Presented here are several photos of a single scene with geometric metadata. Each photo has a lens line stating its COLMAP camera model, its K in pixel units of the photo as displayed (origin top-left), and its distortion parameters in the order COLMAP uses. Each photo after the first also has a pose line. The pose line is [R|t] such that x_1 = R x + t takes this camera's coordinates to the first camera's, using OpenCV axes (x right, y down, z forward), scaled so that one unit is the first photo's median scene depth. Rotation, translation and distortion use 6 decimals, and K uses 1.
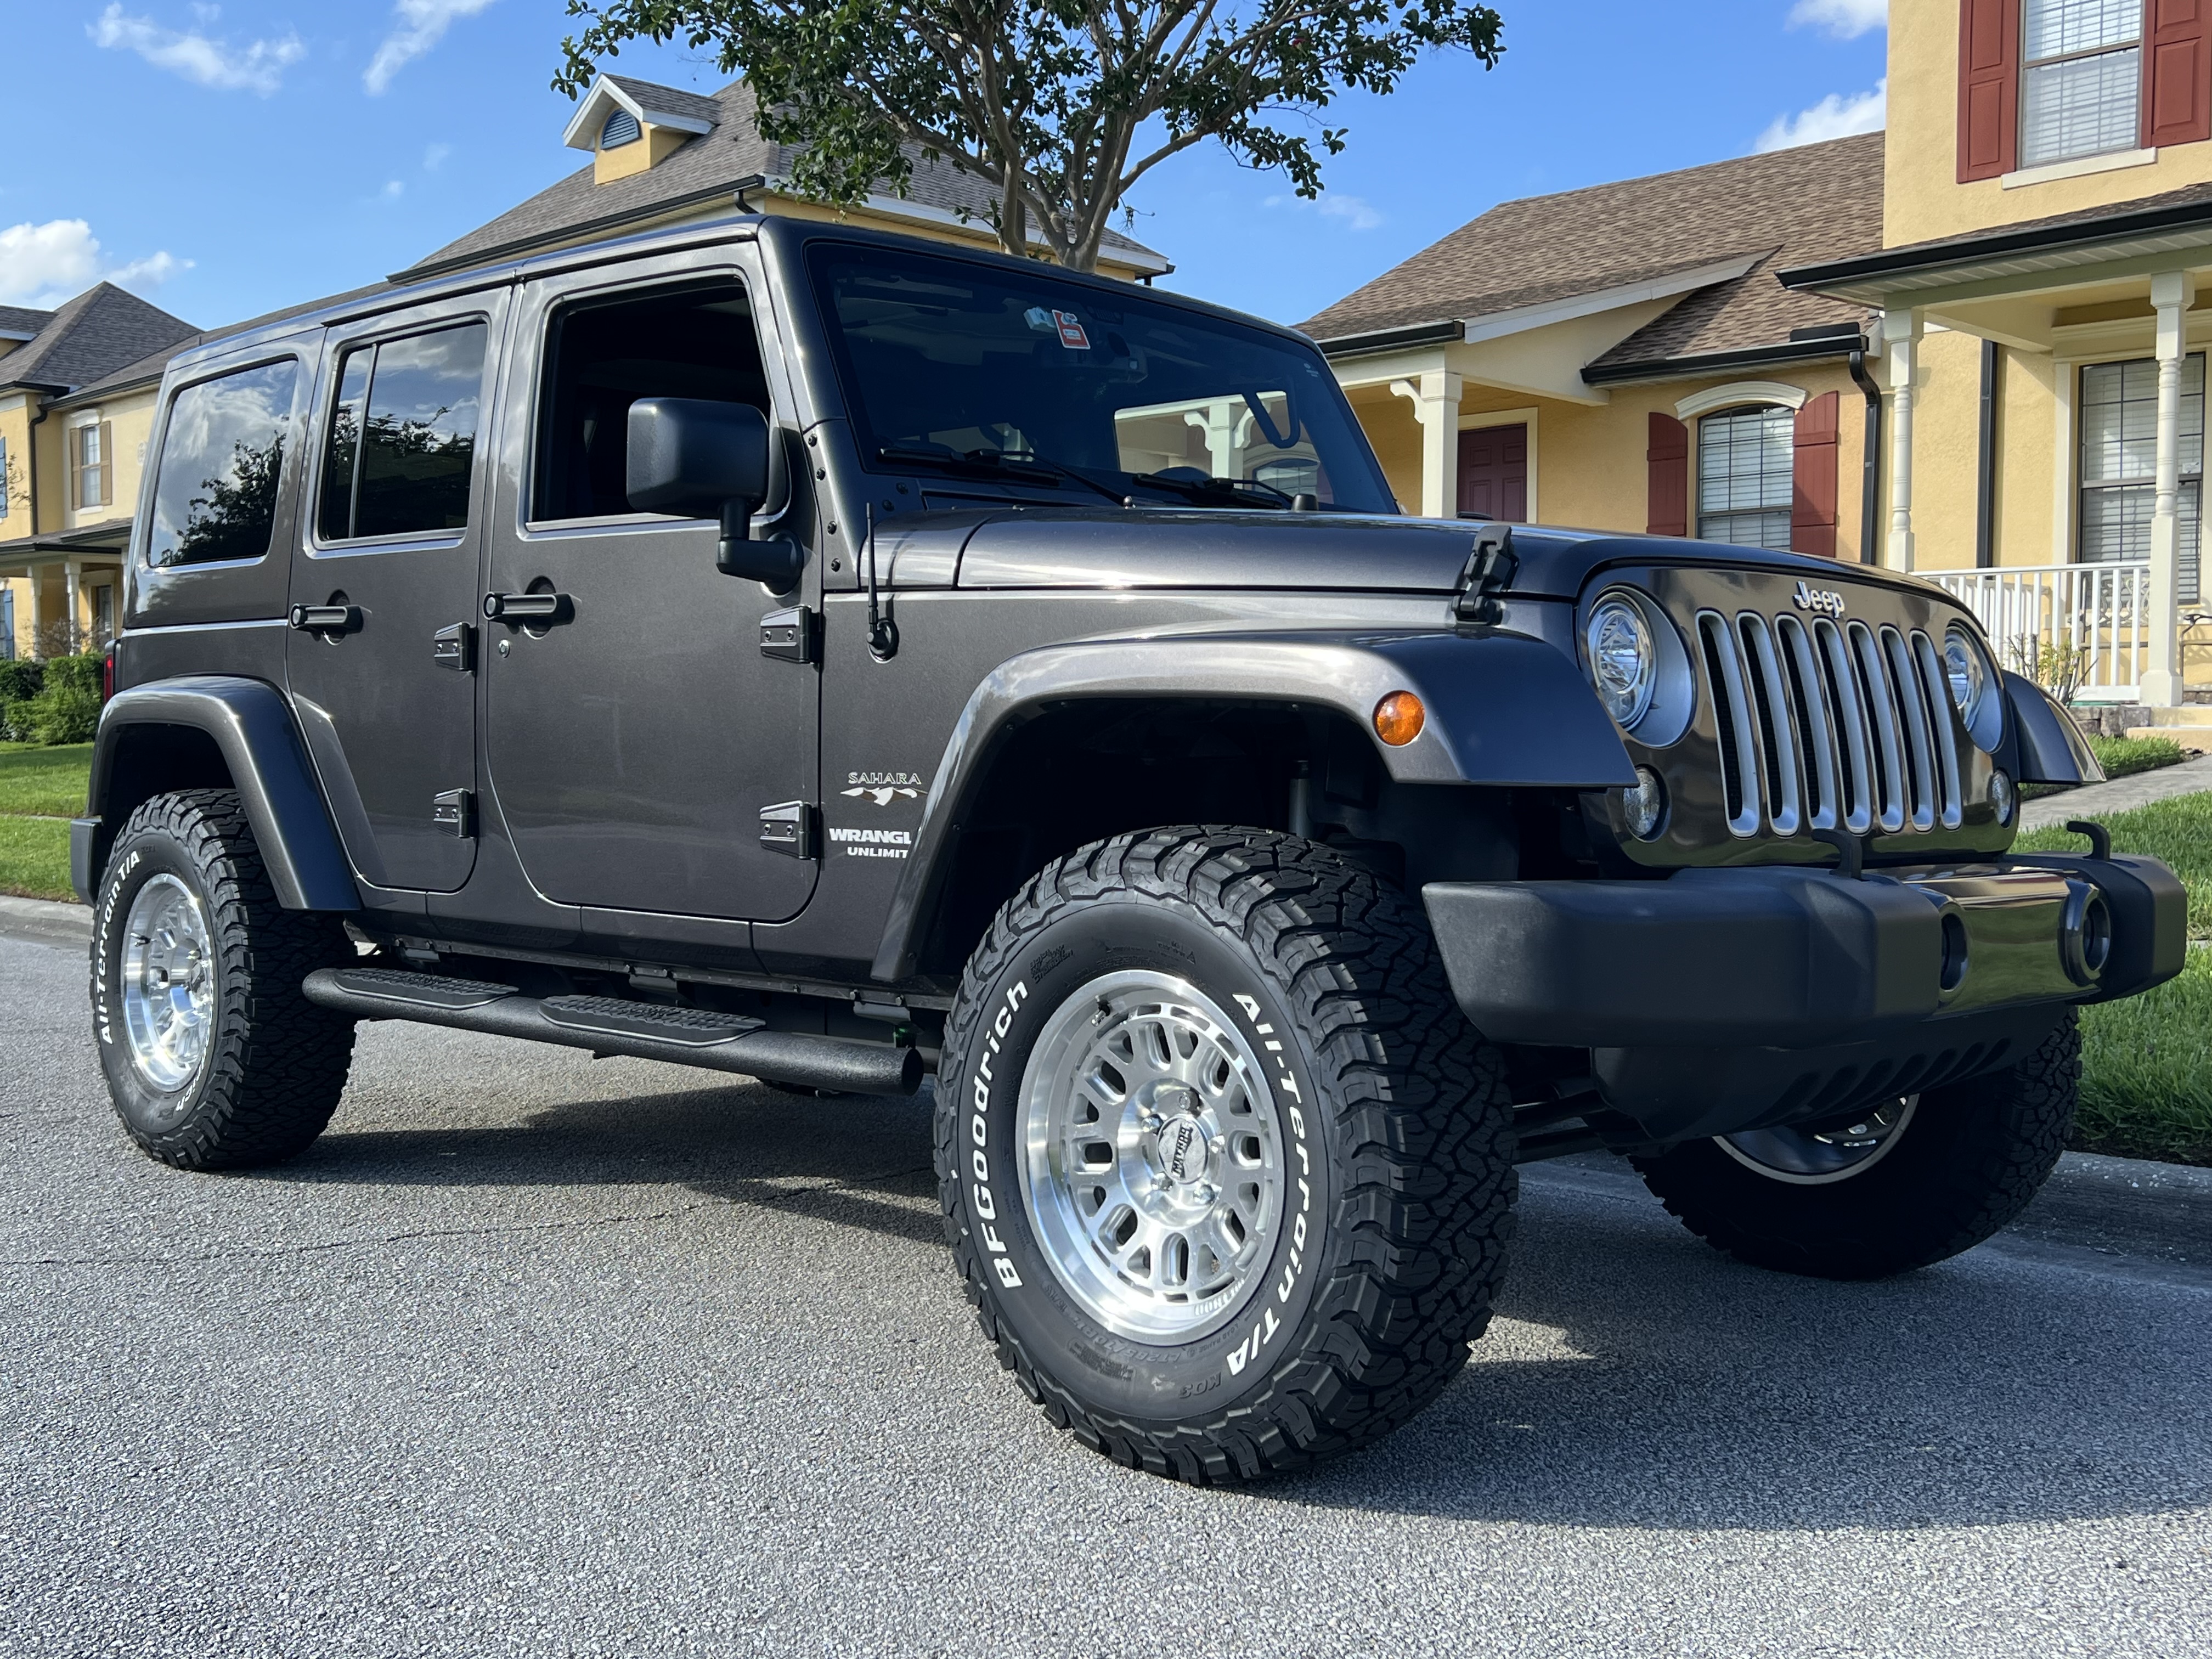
lens RADIAL K [[2313.8, 0, 1109.4], [0, 2313.8, 824.5], [0, 0, 1]] dist [0.039823, 0.000000]
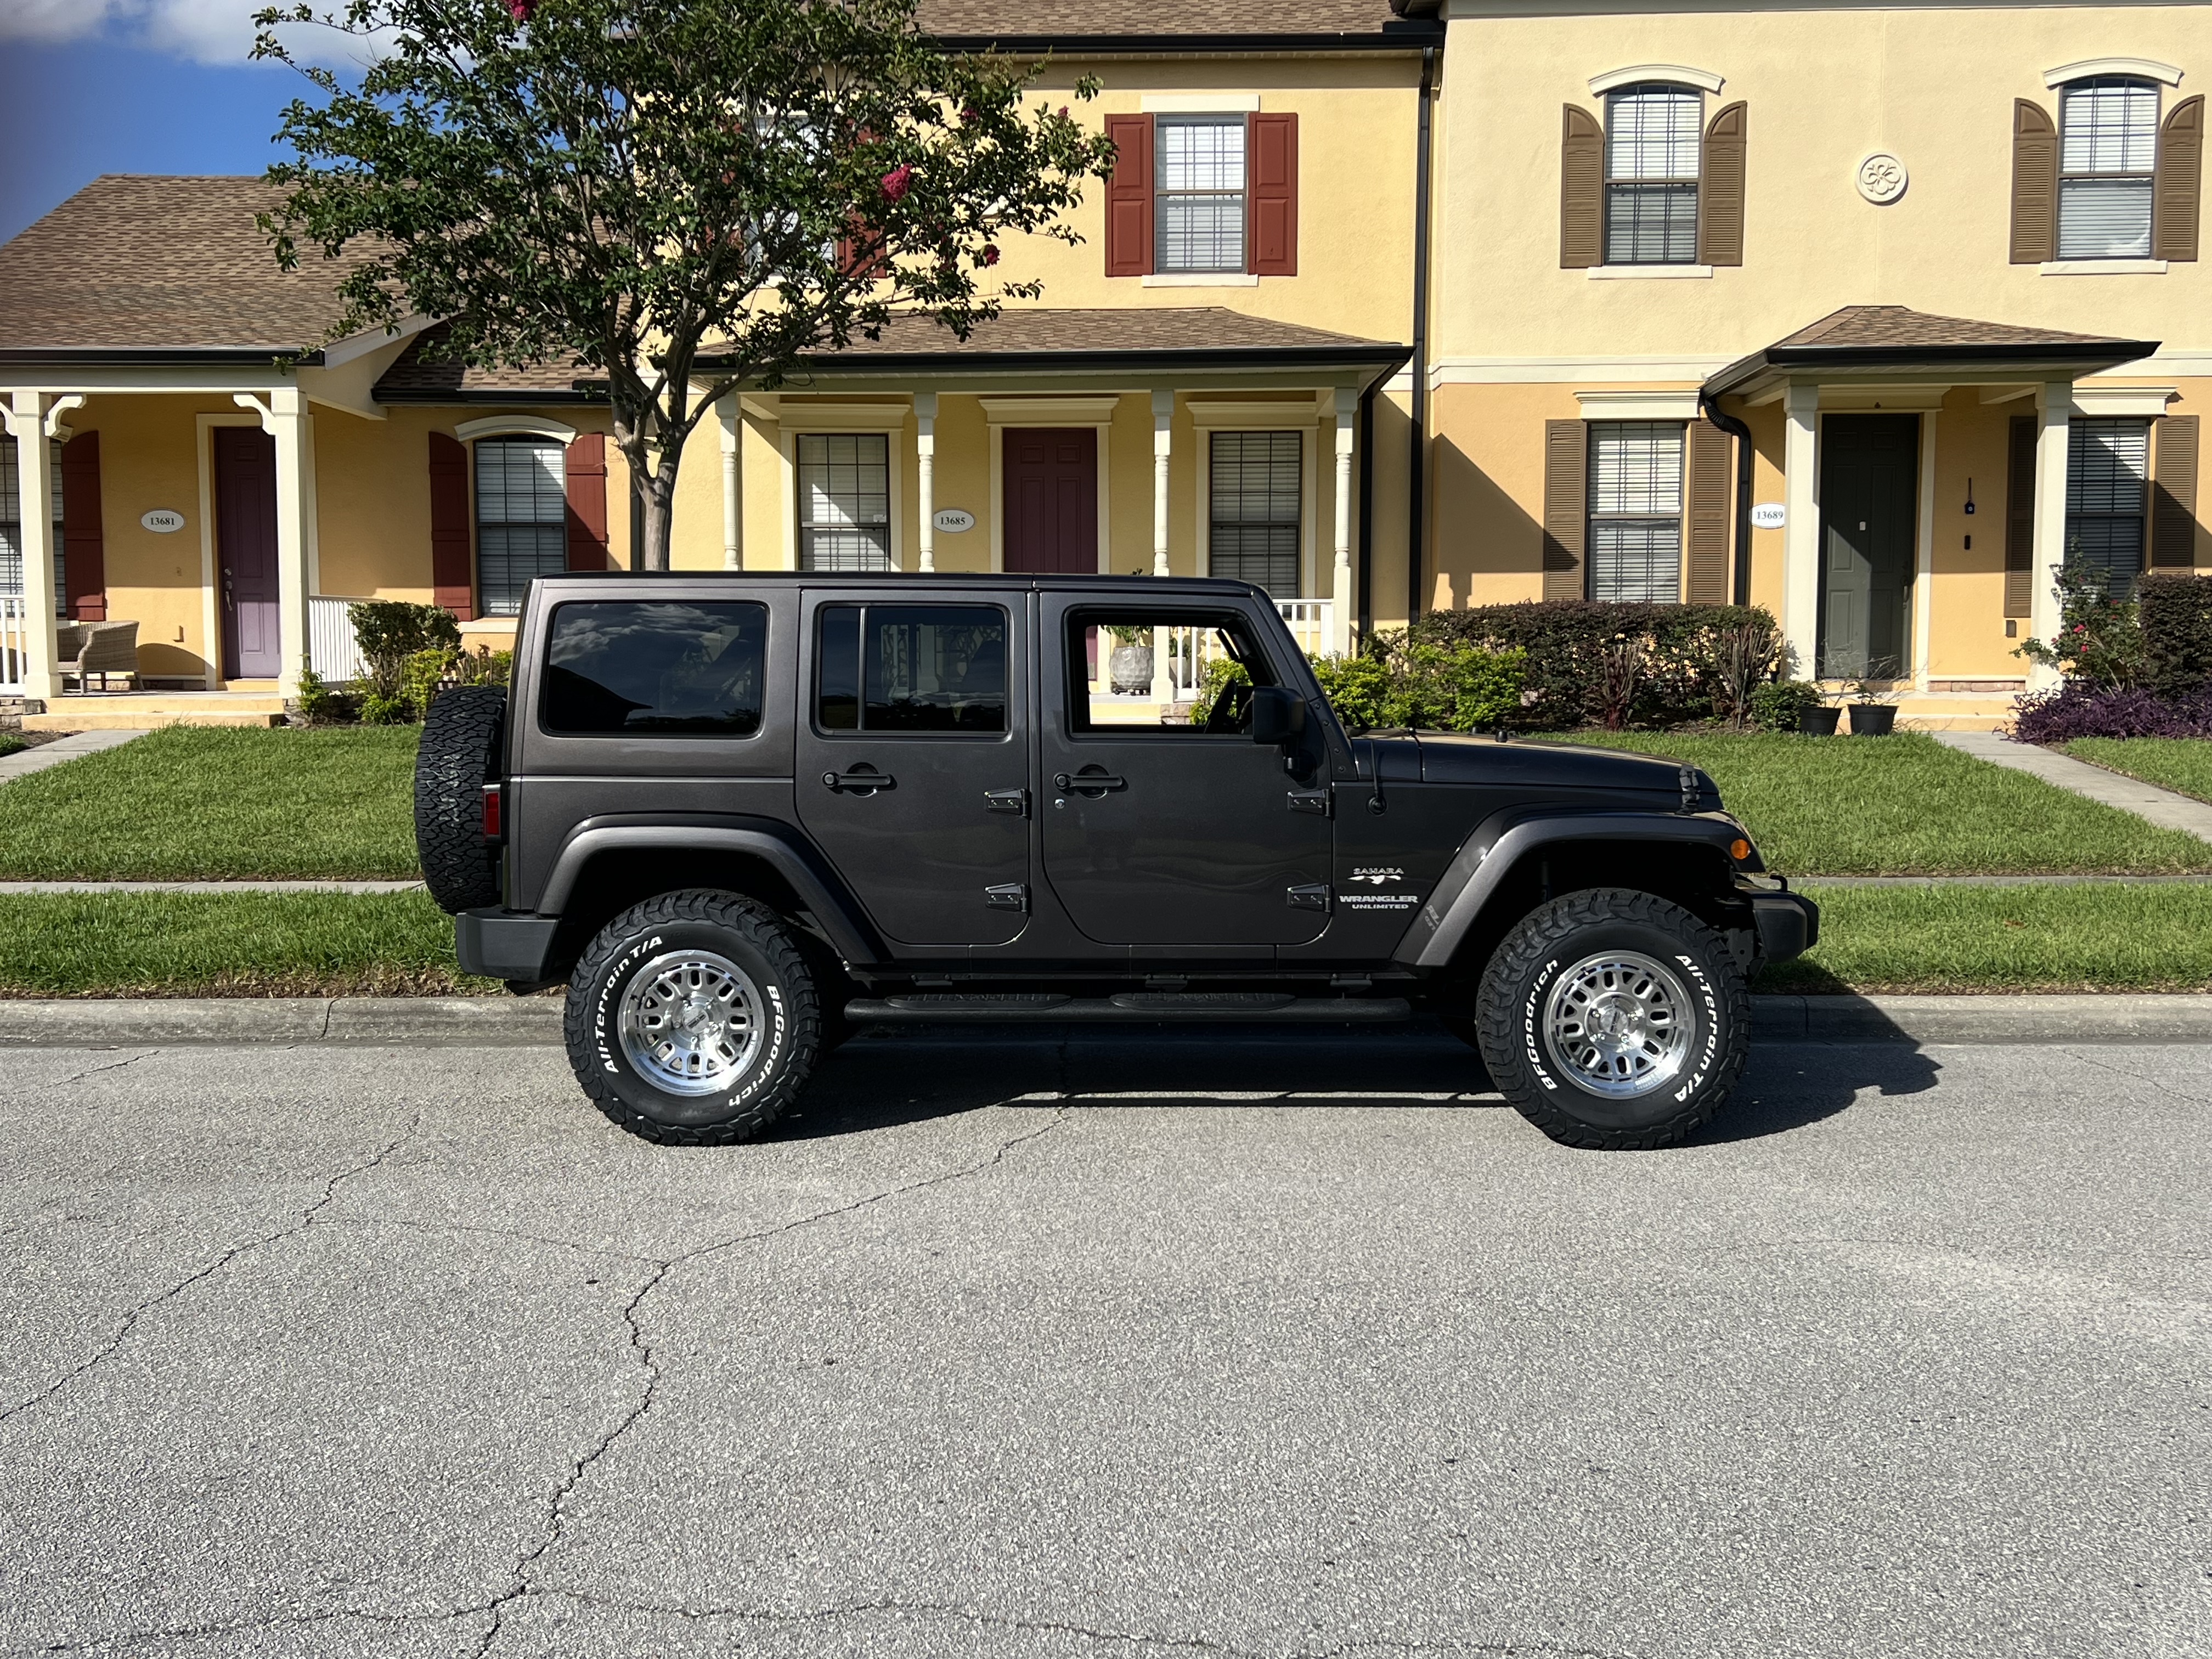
lens RADIAL K [[2313.8, 0, 1102.0], [0, 2313.8, 835.7], [0, 0, 1]] dist [0.039823, 0.000000]
pose [[0.720576, -0.060237, 0.690754, -1.702244], [0.028314, 0.997945, 0.057488, -0.177144], [-0.692797, -0.021866, 0.720801, -0.326727]]
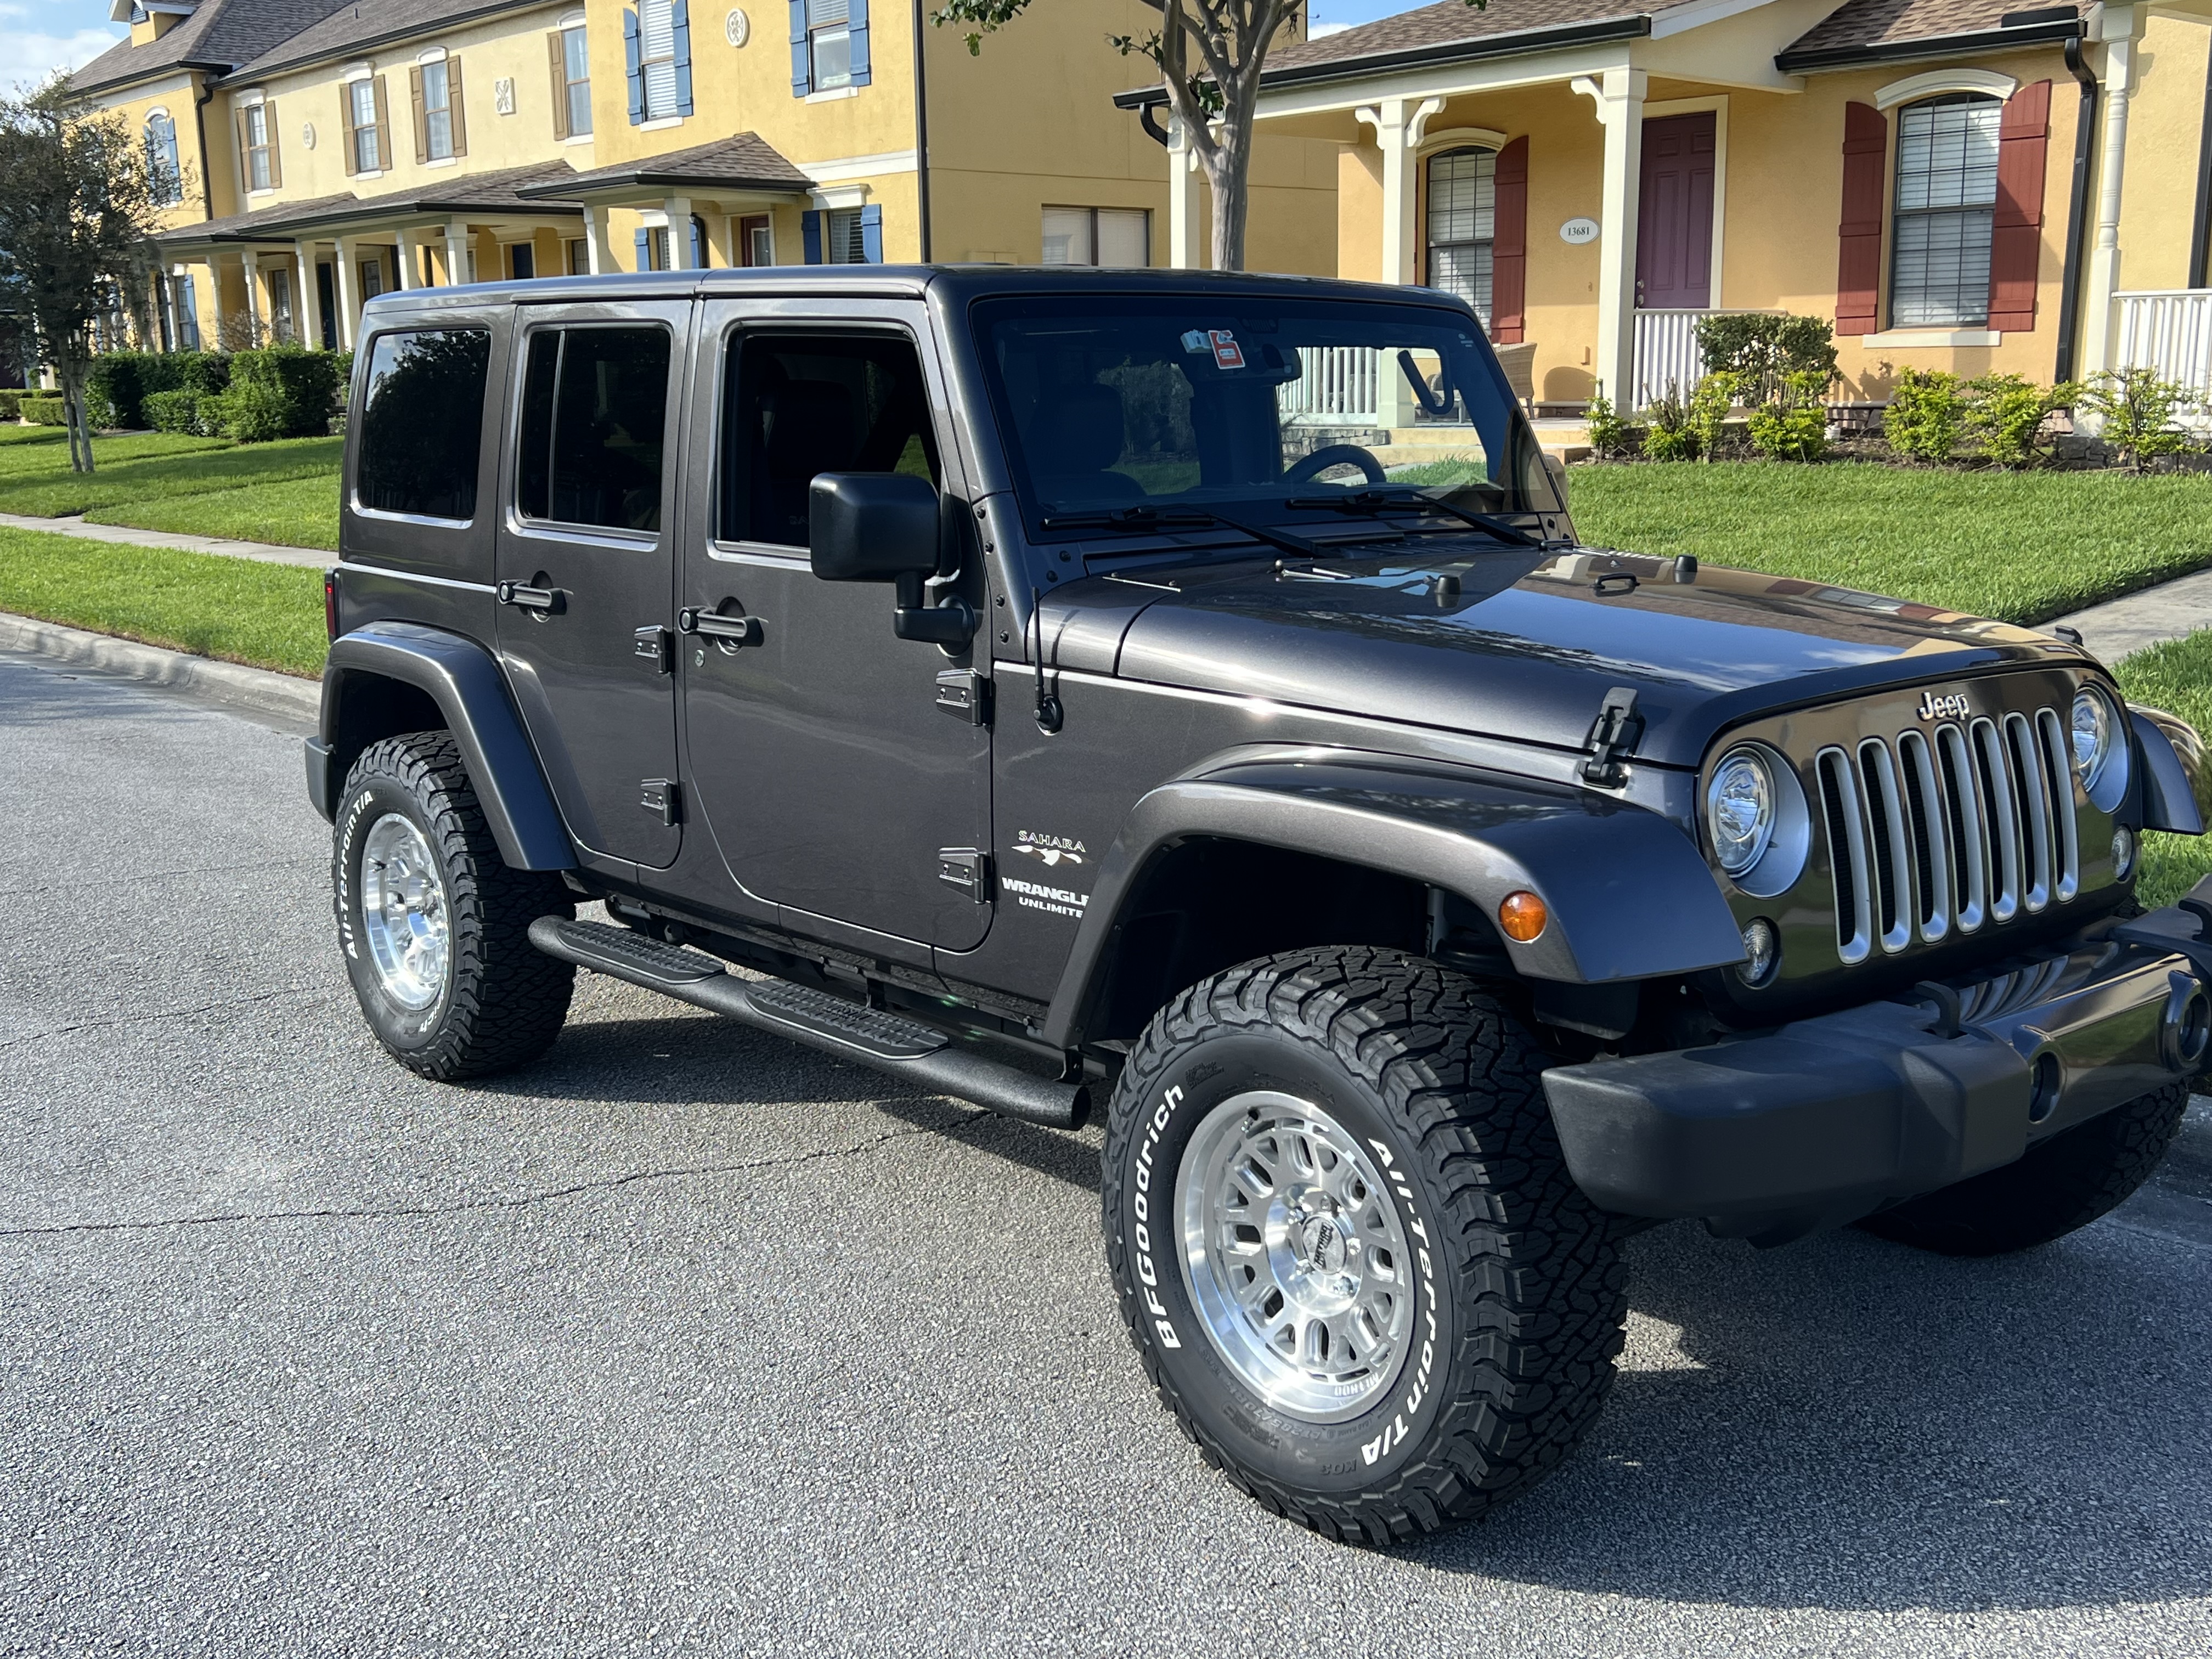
lens RADIAL K [[2313.8, 0, 1099.0], [0, 2313.8, 838.8], [0, 0, 1]] dist [0.039823, 0.000000]
pose [[0.997027, 0.001816, -0.077029, 0.007398], [0.010764, 0.986636, 0.162581, -0.194865], [0.076295, -0.162927, 0.983684, -0.060995]]
